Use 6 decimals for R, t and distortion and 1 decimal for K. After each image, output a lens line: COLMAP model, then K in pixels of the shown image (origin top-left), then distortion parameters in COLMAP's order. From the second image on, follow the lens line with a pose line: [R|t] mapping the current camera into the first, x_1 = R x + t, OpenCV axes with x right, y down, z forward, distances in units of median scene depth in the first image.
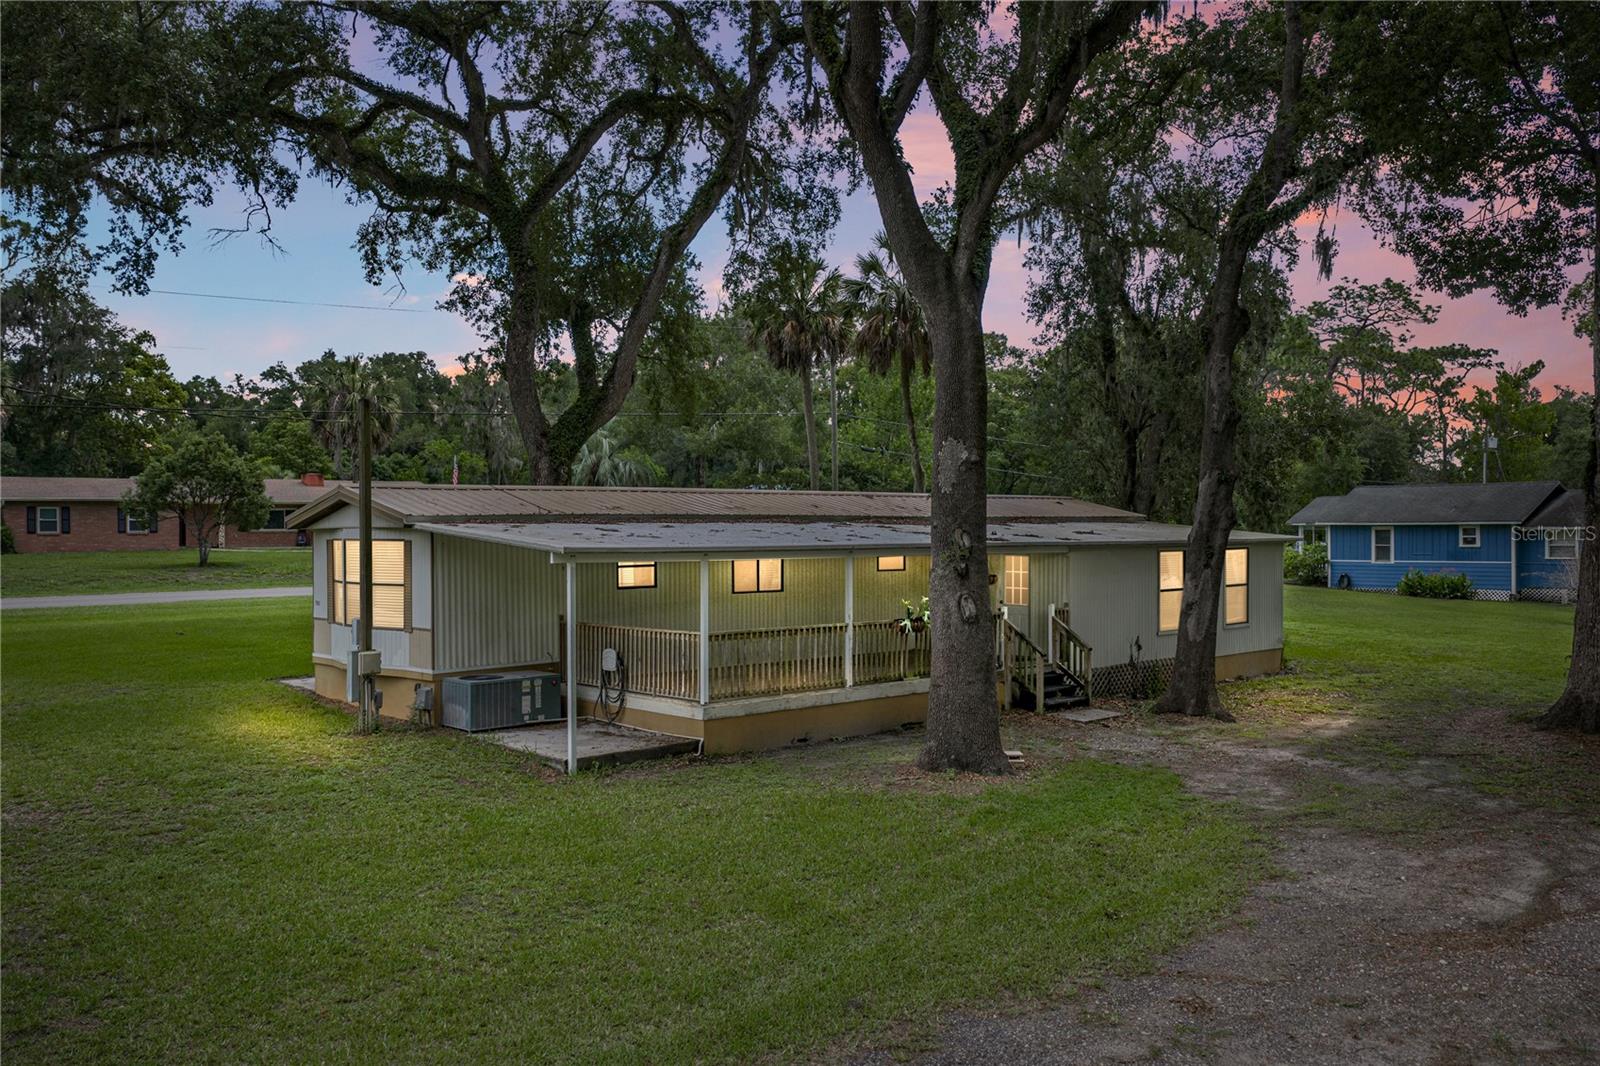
lens RADIAL K [[1322.4, 0, 800.8], [0, 1322.4, 533.3], [0, 0, 1]] dist [0.024913, 0.010834]
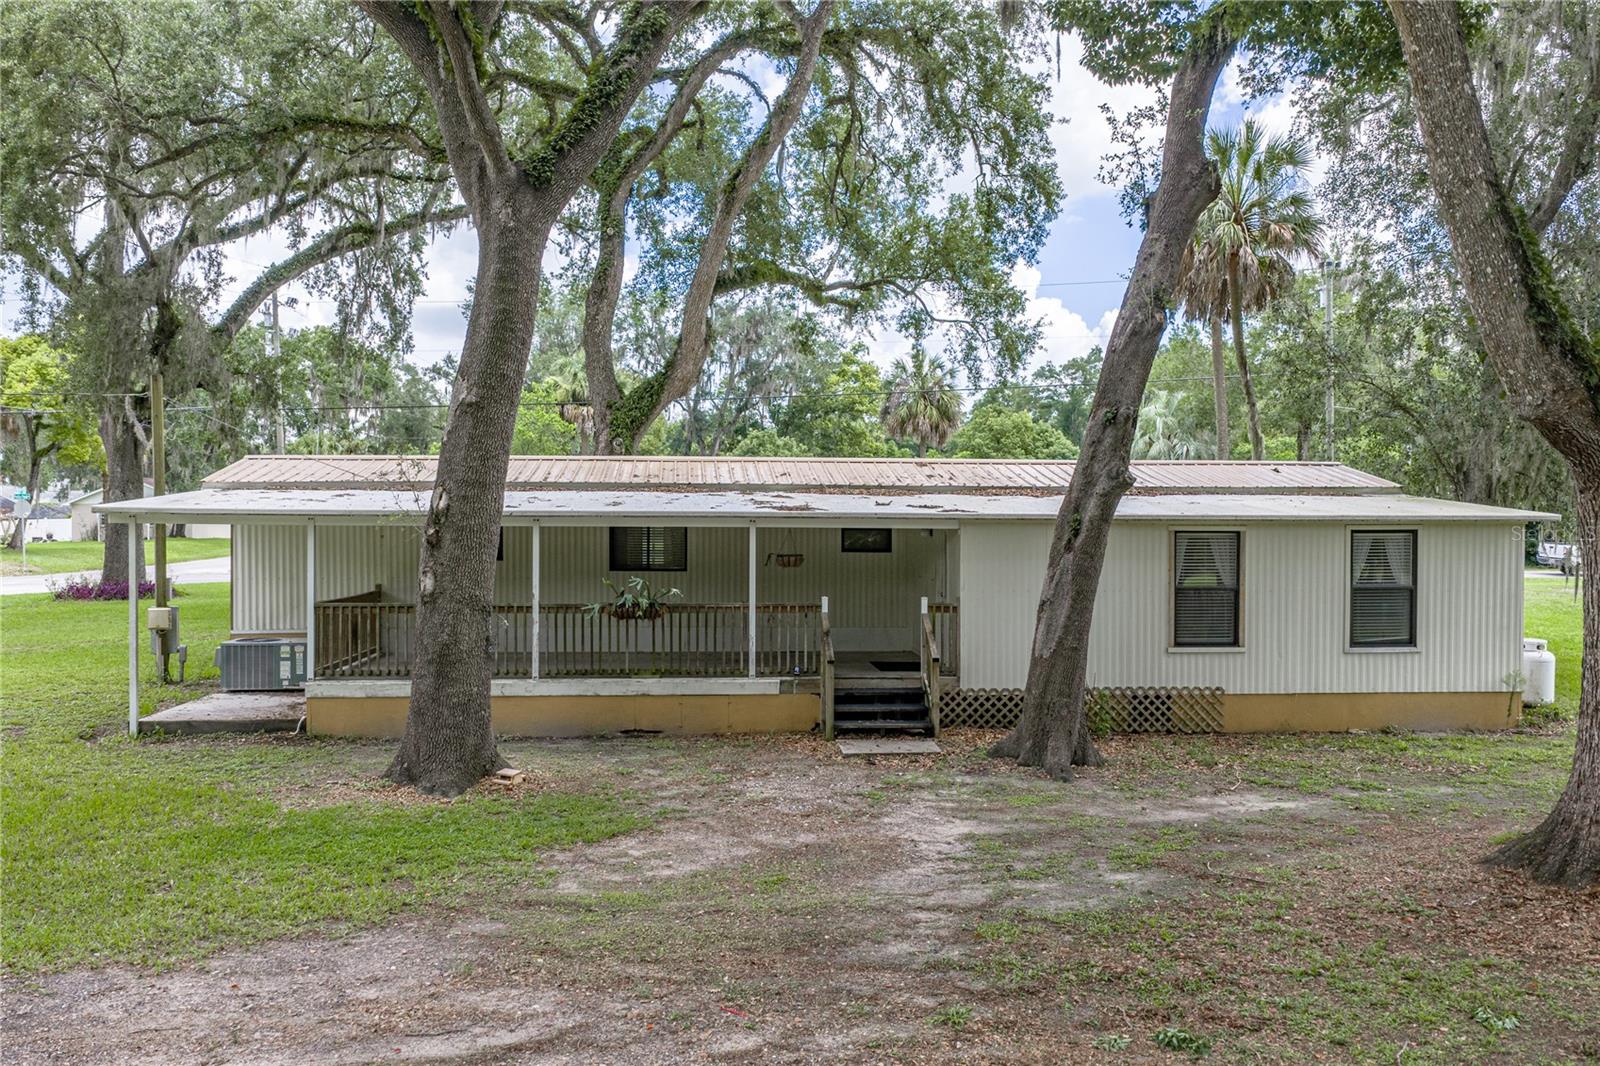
lens RADIAL K [[1322.4, 0, 797.7], [0, 1322.4, 526.7], [0, 0, 1]] dist [0.024913, 0.010834]
pose [[0.794781, 0.008080, -0.606843, 0.661235], [-0.009587, 0.999954, 0.000759, 0.015641], [0.606821, 0.005215, 0.794822, 0.408505]]
